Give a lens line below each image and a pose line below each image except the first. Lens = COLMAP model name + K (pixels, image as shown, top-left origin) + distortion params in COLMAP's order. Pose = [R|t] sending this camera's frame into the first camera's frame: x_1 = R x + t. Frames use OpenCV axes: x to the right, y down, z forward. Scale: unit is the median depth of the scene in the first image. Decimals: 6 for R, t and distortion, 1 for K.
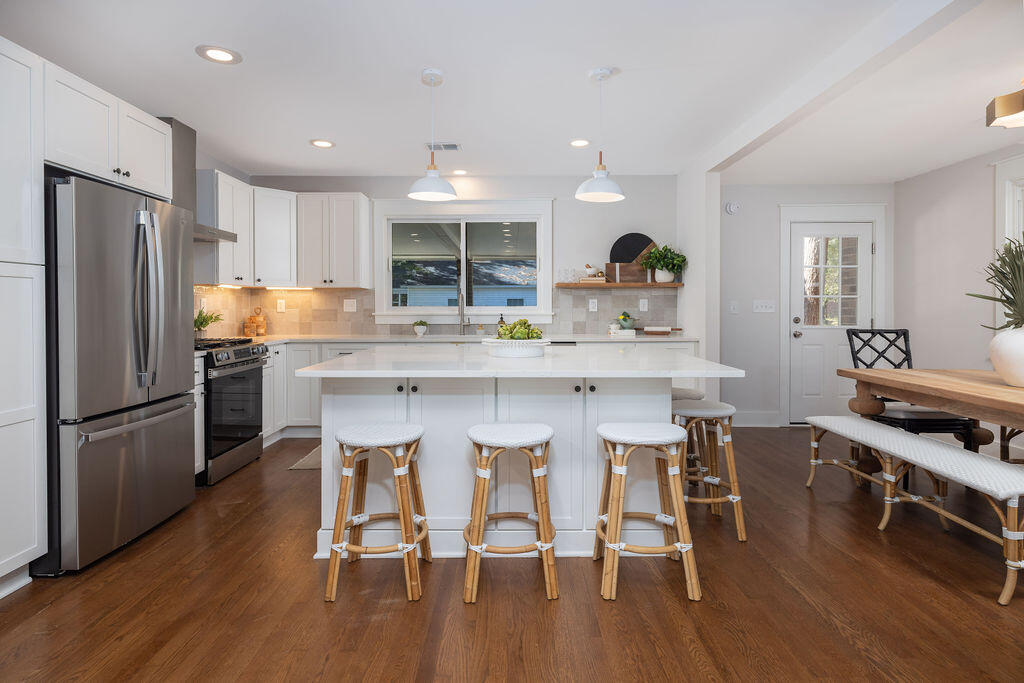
lens RADIAL K [[567.6, 0, 513.6], [0, 567.6, 314.3], [0, 0, 1]] dist [0.035464, -0.000081]
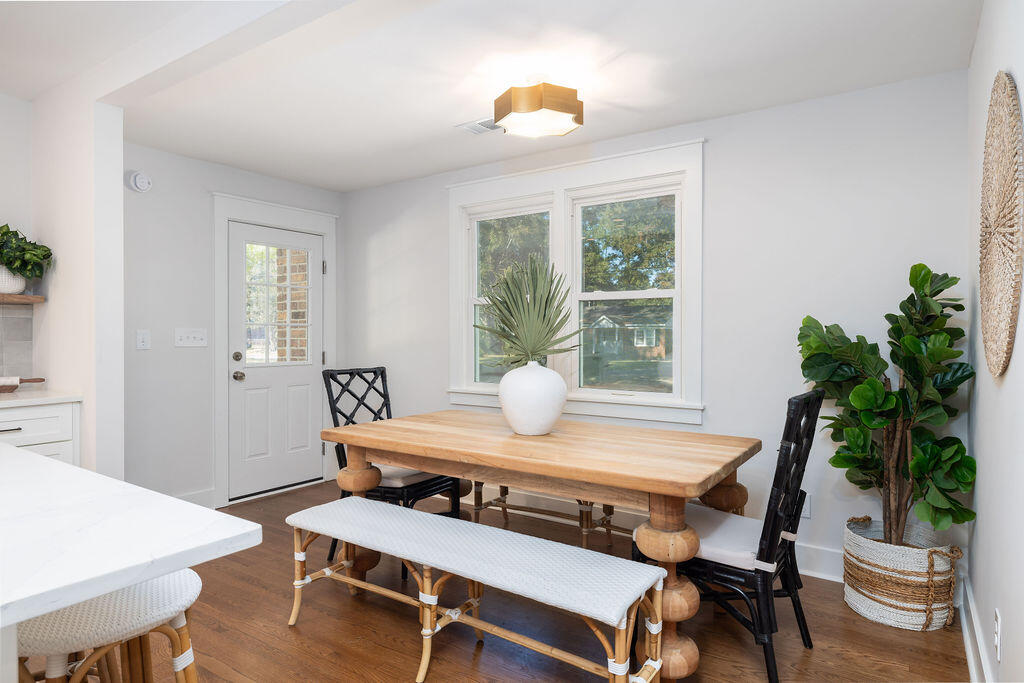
lens RADIAL K [[576.2, 0, 513.0], [0, 576.2, 334.6], [0, 0, 1]] dist [-0.004366, -0.000439]
pose [[0.557943, -0.005740, 0.829859, 0.091162], [0.010667, 0.999943, -0.000255, -0.014058], [-0.829811, 0.008994, 0.557973, 0.325720]]
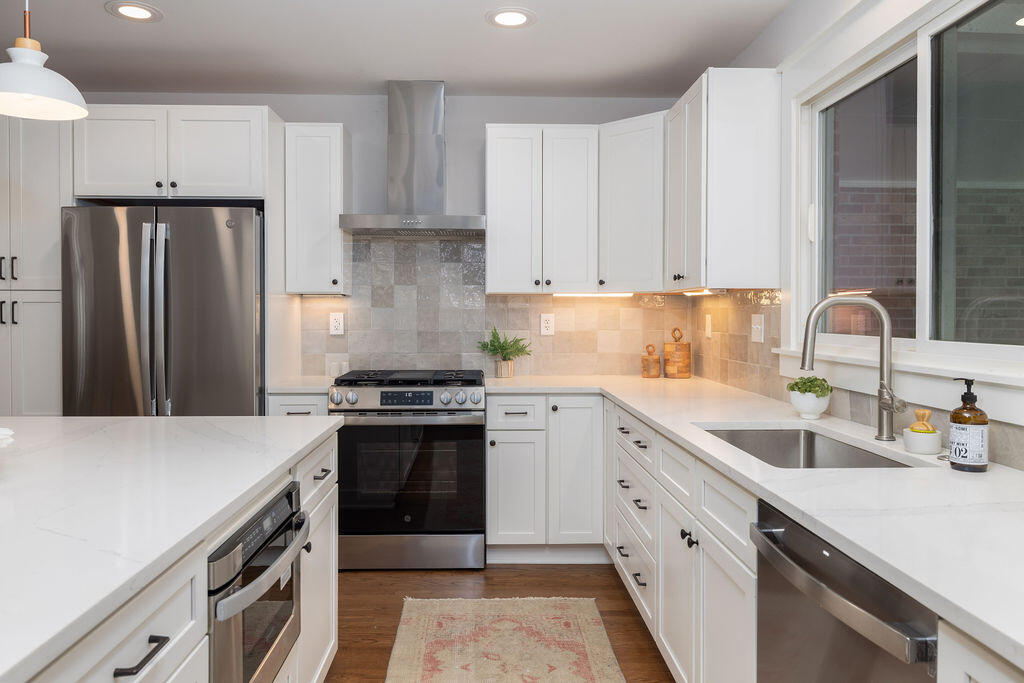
lens RADIAL K [[720.3, 0, 491.9], [0, 720.3, 318.1], [0, 0, 1]] dist [-0.002010, -0.000687]
pose [[0.031324, 0.008848, -0.999470, 0.281263], [-0.017009, 0.999821, 0.008318, -0.025949], [0.999365, 0.016739, 0.031469, 0.822477]]
